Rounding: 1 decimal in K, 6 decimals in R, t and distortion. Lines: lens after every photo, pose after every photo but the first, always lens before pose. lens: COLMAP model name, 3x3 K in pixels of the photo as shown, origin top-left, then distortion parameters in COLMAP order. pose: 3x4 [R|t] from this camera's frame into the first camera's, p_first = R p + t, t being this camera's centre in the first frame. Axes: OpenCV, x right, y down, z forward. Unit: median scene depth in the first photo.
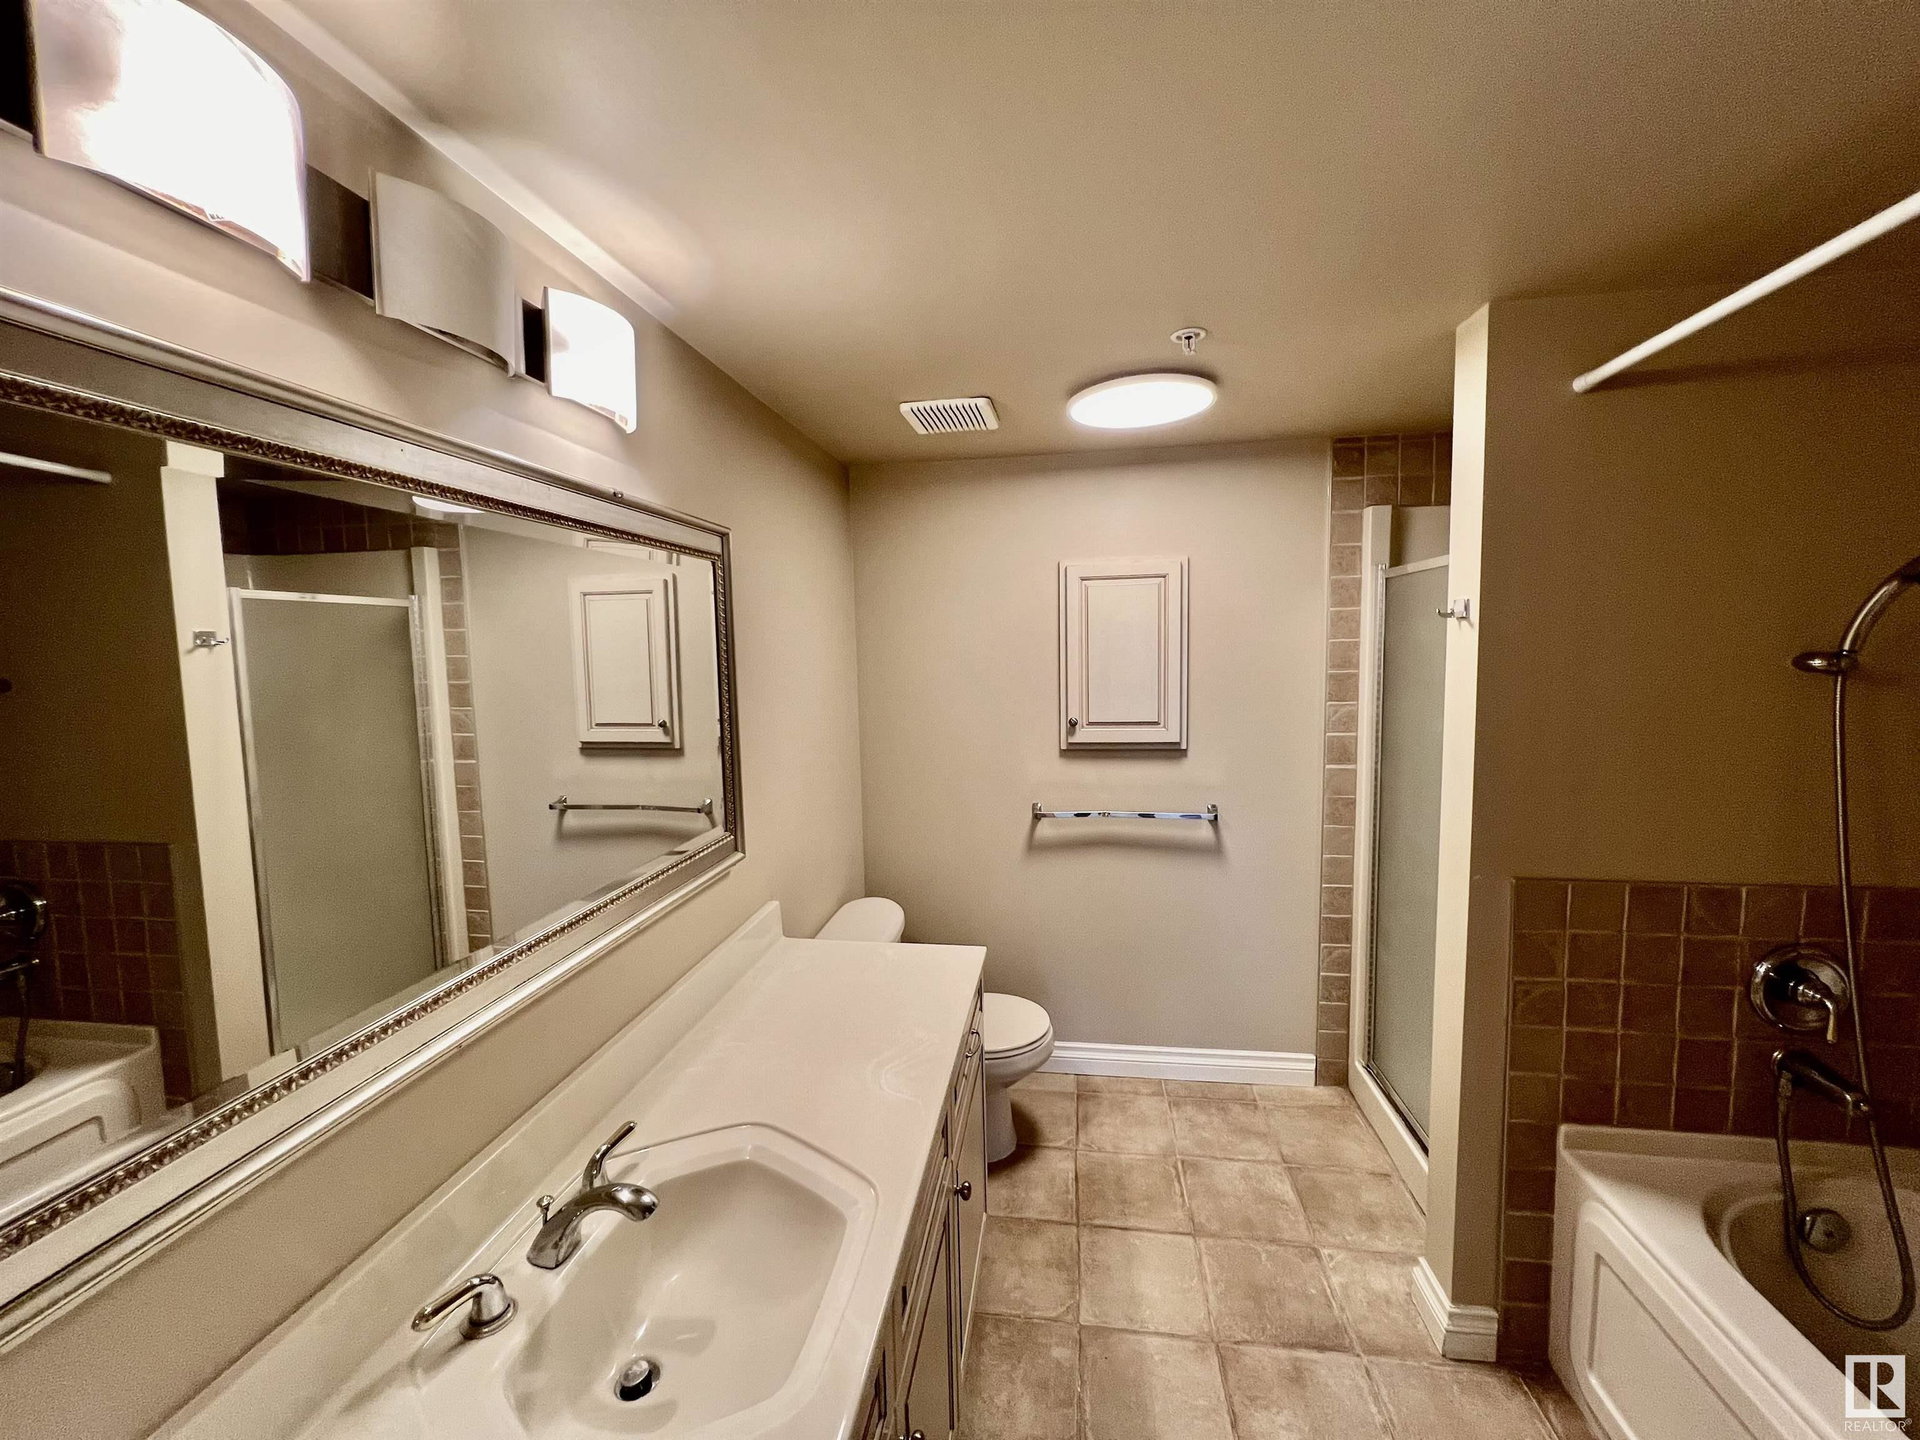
lens RADIAL K [[766.2, 0, 958.1], [0, 766.2, 715.8], [0, 0, 1]] dist [-0.001588, 0.000285]
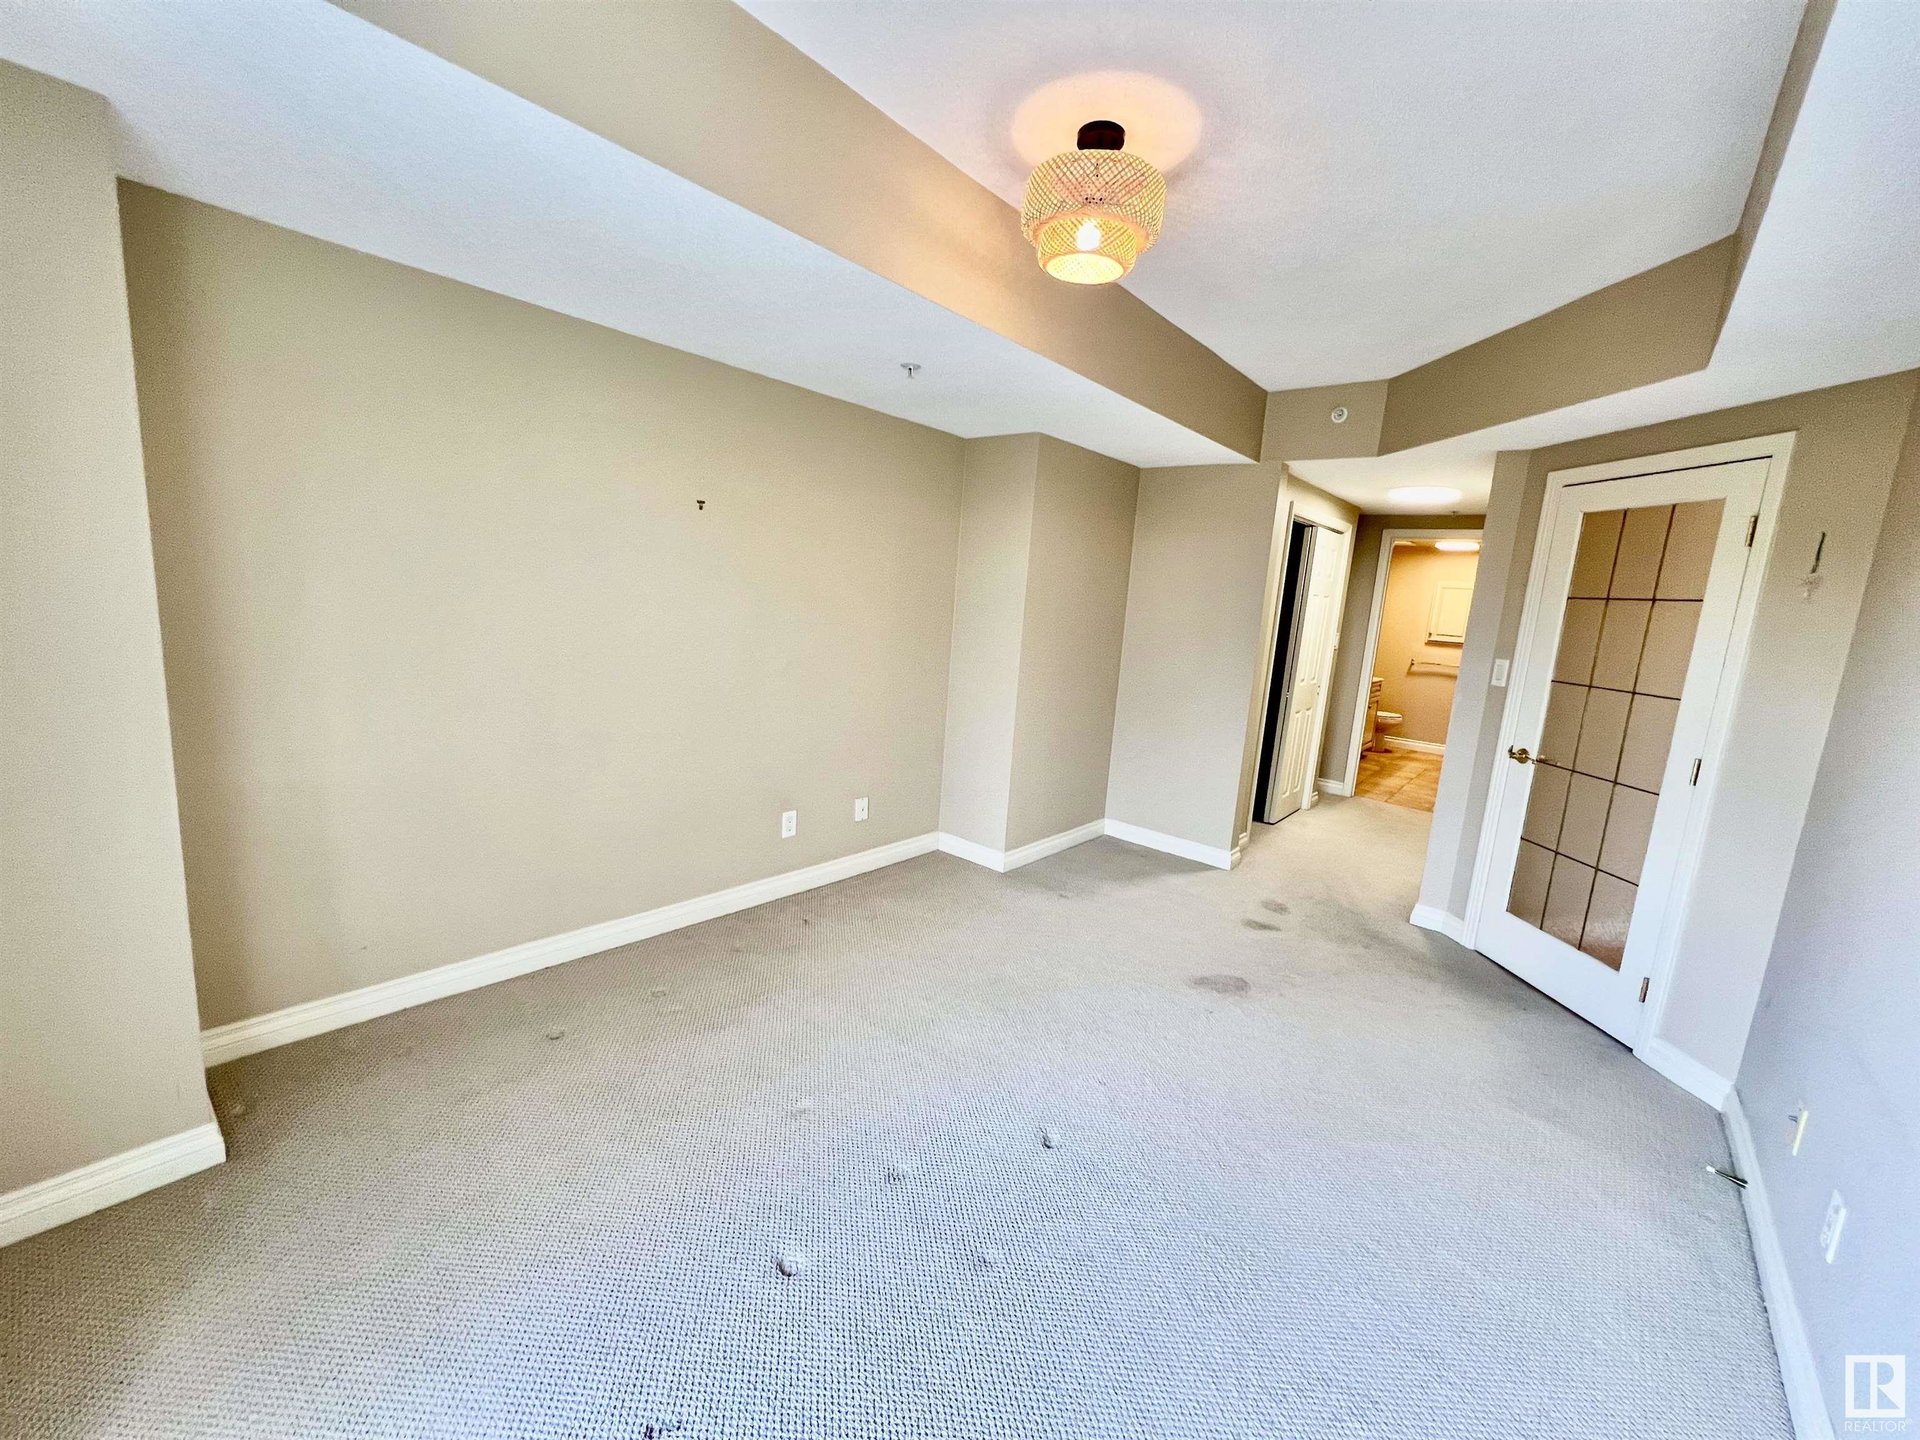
lens RADIAL K [[767.5, 0, 957.4], [0, 767.5, 714.6], [0, 0, 1]] dist [-0.002501, 0.001024]
pose [[0.846041, 0.162204, -0.507843, 0.170769], [-0.130739, 0.986628, 0.097323, 0.302767], [0.516839, -0.015944, 0.855934, -2.870024]]
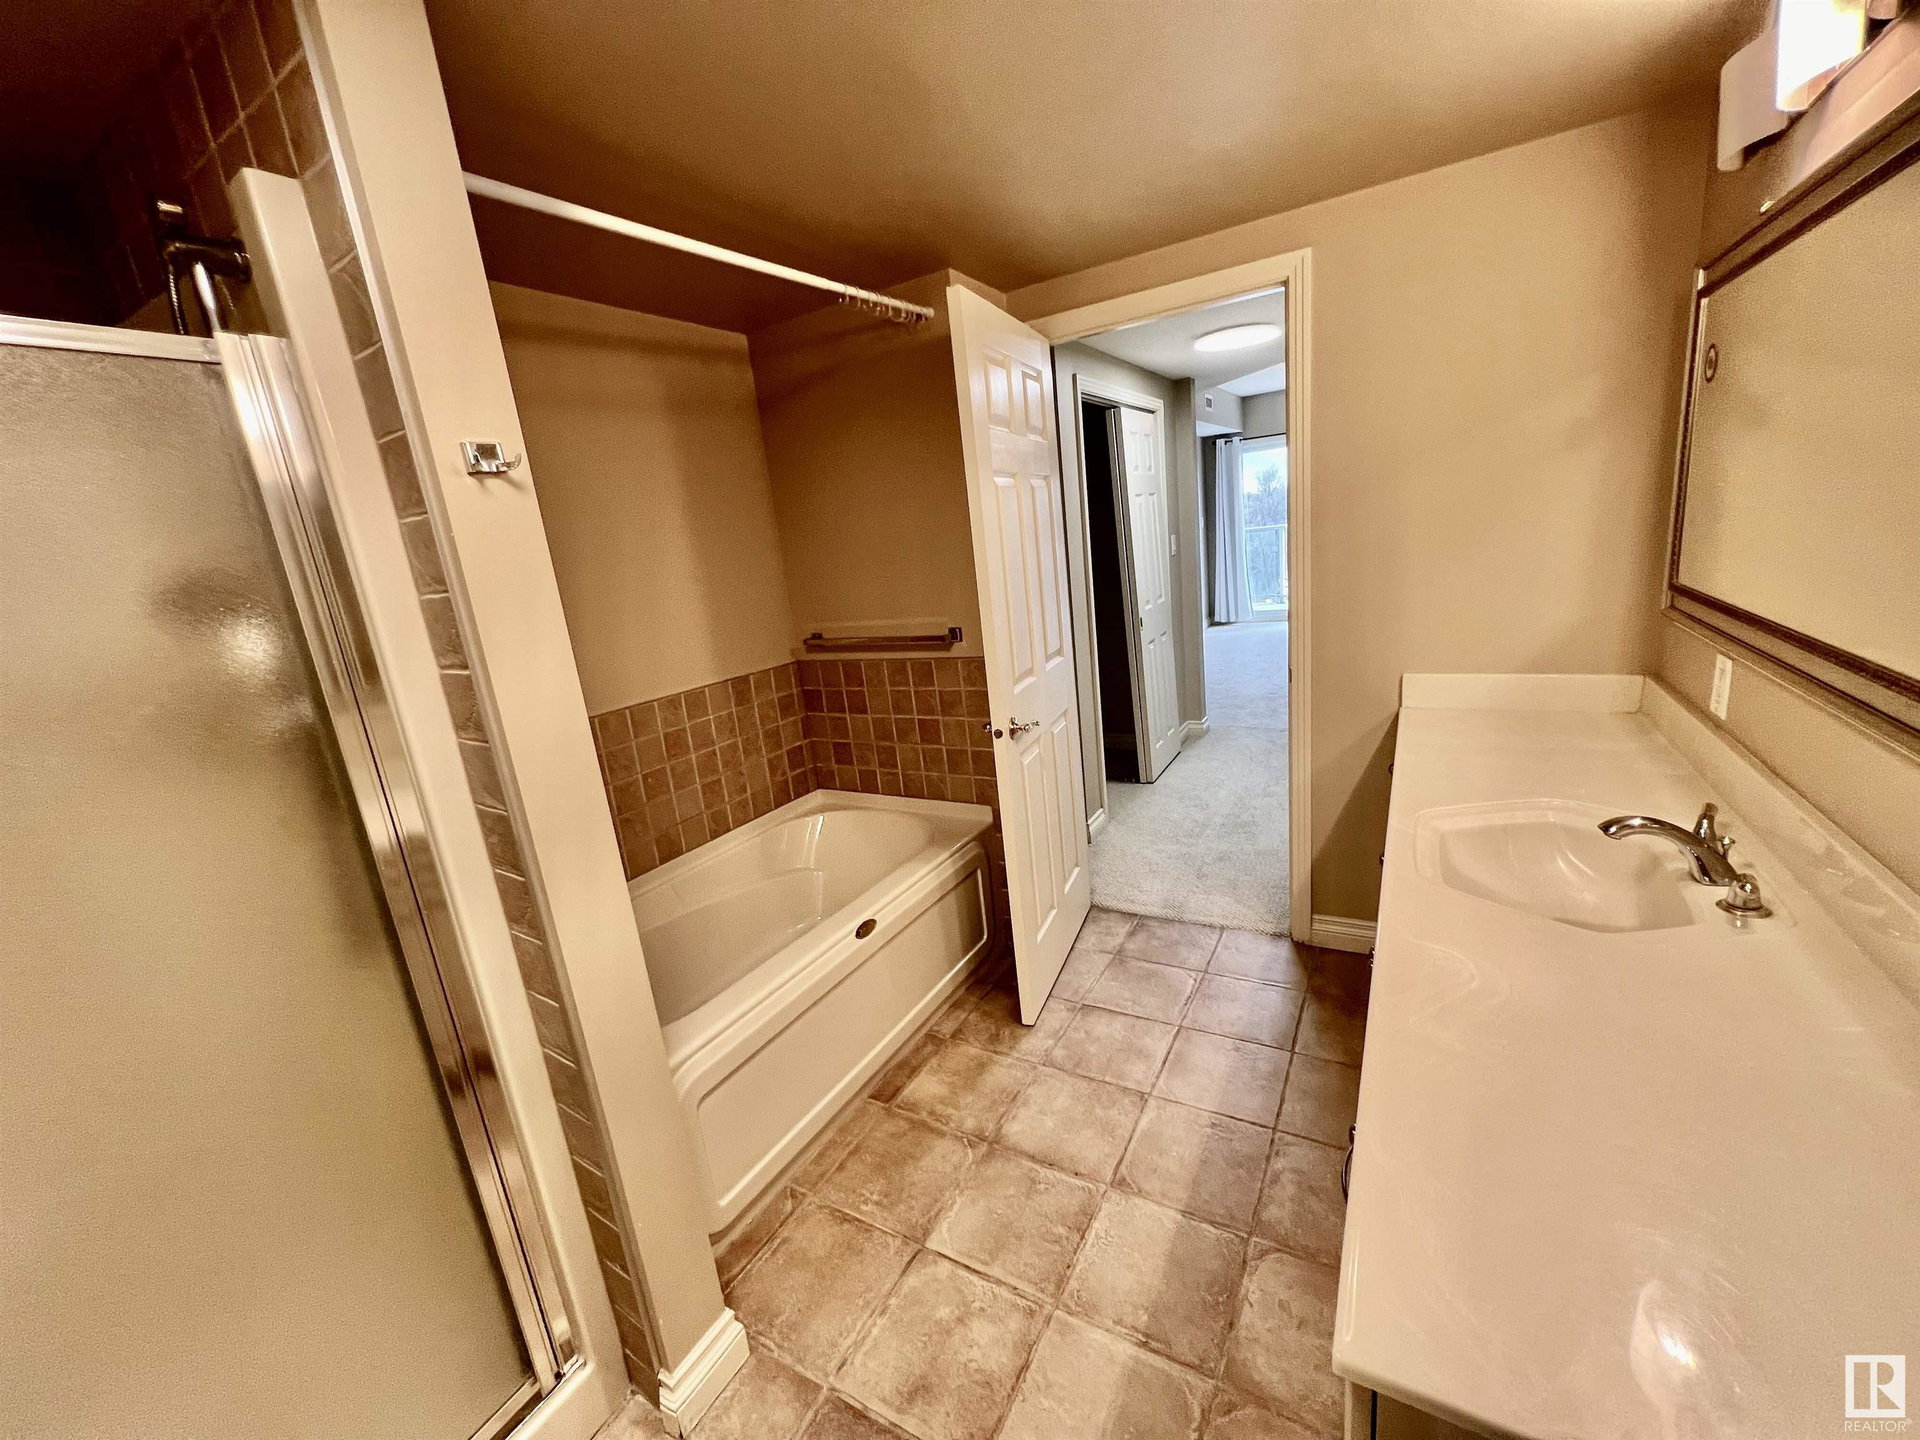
lens RADIAL K [[769.4, 0, 956.6], [0, 769.4, 720.8], [0, 0, 1]] dist [-0.000665, 0.000066]
pose [[-0.920727, 0.022776, 0.389543, 0.042604], [0.156069, 0.936463, 0.314132, -0.046015], [-0.357637, 0.350026, -0.865781, 0.953252]]
